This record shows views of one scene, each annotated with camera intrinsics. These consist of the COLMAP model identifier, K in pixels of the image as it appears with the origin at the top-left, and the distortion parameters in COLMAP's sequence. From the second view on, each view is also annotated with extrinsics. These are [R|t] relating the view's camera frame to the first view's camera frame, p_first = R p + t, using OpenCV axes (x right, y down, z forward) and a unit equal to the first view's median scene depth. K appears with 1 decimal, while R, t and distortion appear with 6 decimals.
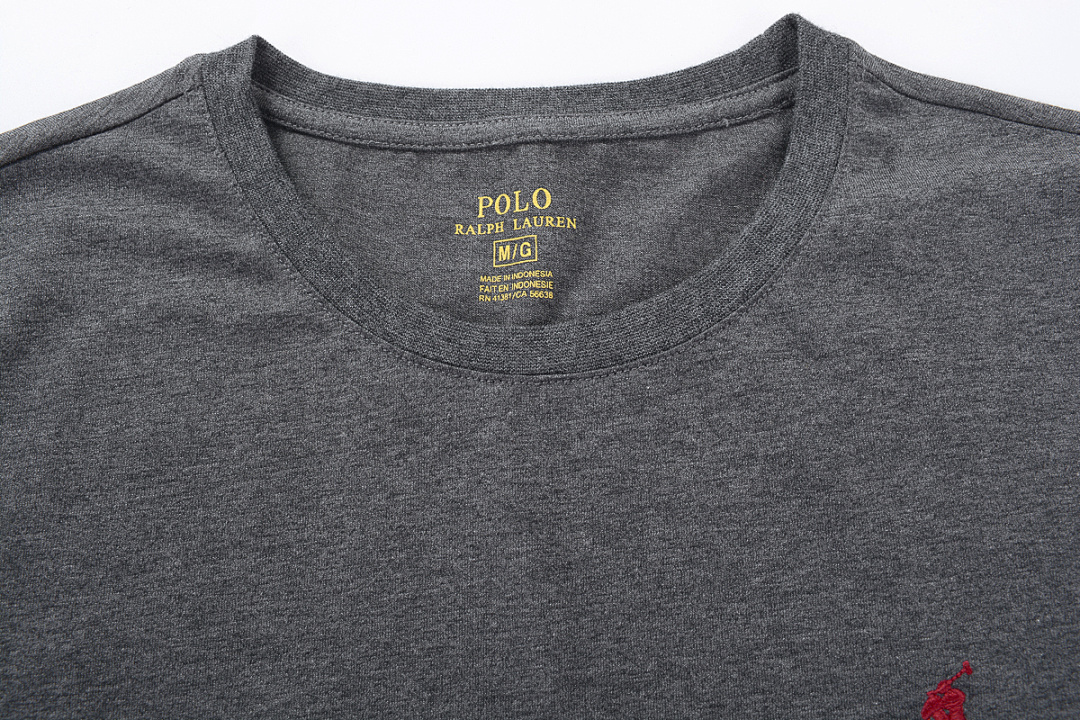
lens RADIAL K [[1042.6, 0, 539.0], [0, 1042.6, 359.1], [0, 0, 1]] dist [-0.017065, 0.000000]
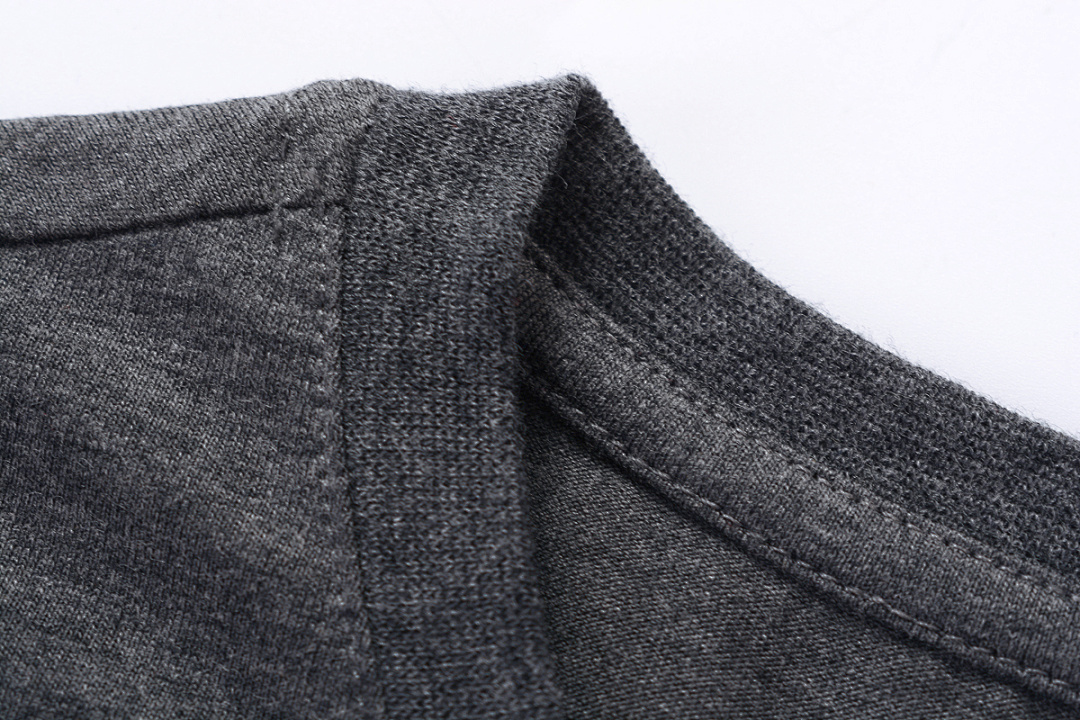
lens RADIAL K [[2471.0, 0, 541.1], [0, 2471.0, 360.0], [0, 0, 1]] dist [0.082747, 0.000000]
pose [[0.947838, 0.307859, -0.082624, -0.208087], [-0.311870, 0.949251, -0.040743, -0.213490], [0.065887, 0.064386, 0.995748, 0.355407]]
